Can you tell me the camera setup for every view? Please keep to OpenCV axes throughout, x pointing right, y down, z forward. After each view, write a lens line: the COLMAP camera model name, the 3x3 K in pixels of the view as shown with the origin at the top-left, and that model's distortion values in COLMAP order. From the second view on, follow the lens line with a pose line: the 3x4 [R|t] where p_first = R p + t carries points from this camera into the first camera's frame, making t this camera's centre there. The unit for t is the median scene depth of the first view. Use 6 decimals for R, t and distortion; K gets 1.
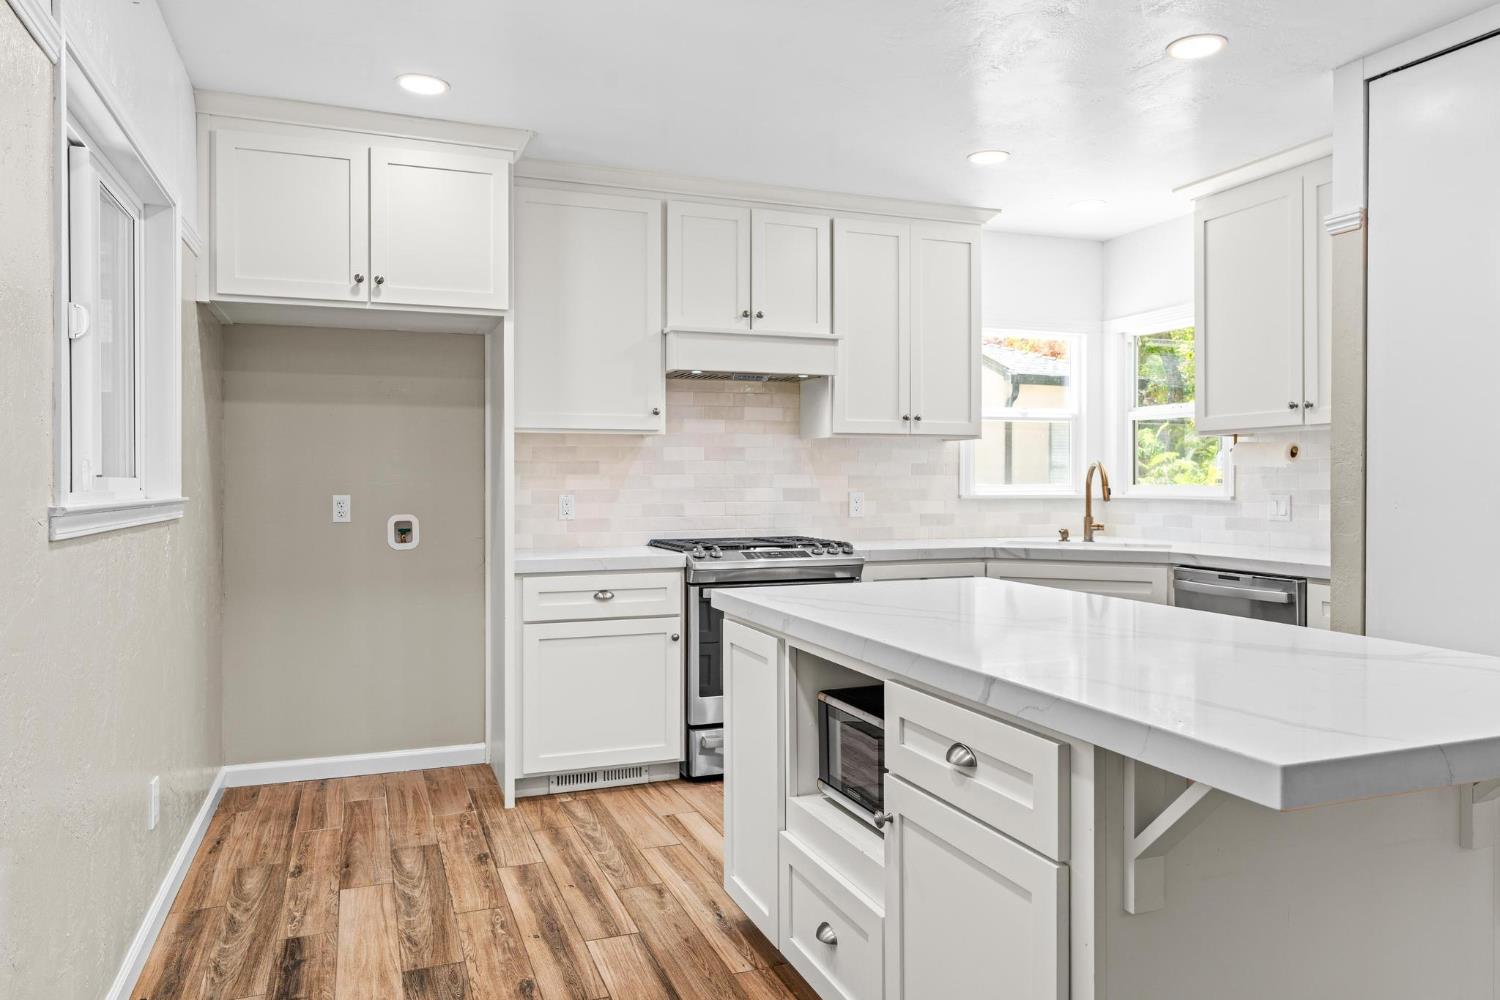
lens RADIAL K [[1016.2, 0, 748.3], [0, 1016.2, 505.3], [0, 0, 1]] dist [0.000009, -0.001222]
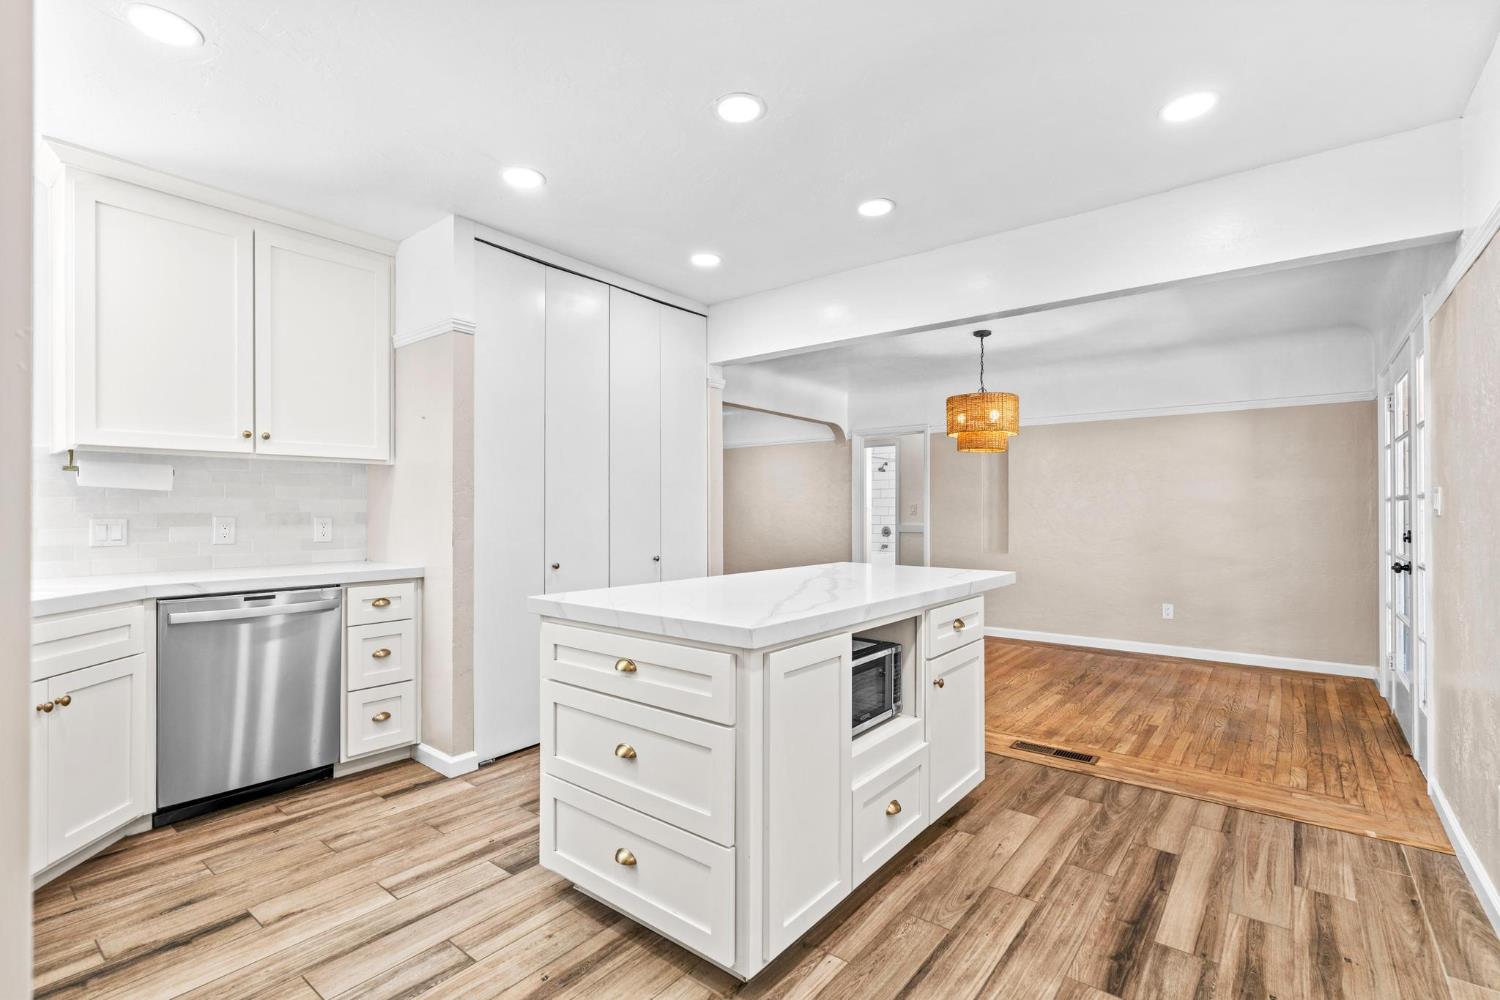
lens RADIAL K [[684.3, 0, 747.2], [0, 684.3, 510.0], [0, 0, 1]] dist [0.000329, -0.000060]
pose [[-0.508633, 0.004066, 0.860974, -0.317972], [0.023837, 0.999672, 0.009361, -0.010029], [-0.860653, 0.025284, -0.508563, 0.801678]]
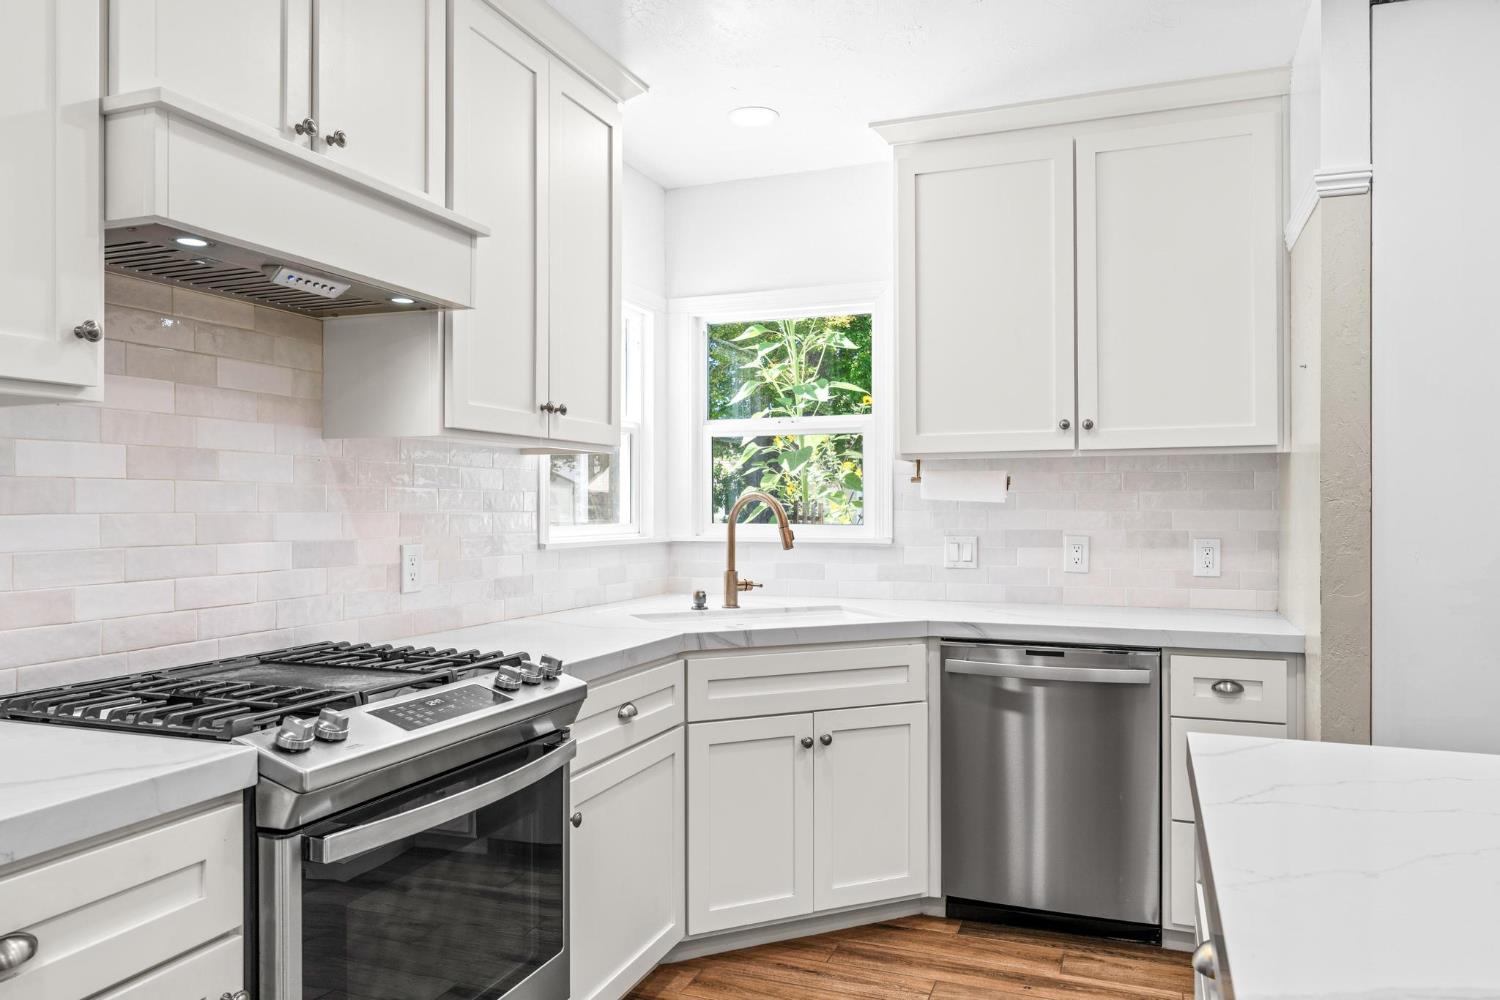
lens RADIAL K [[1016.2, 0, 748.3], [0, 1016.2, 505.3], [0, 0, 1]] dist [0.000009, -0.001222]
pose [[0.666239, 0.001504, 0.745737, -0.187069], [0.018843, 0.999645, -0.018850, -0.022249], [-0.745500, 0.026610, 0.665974, 0.578938]]
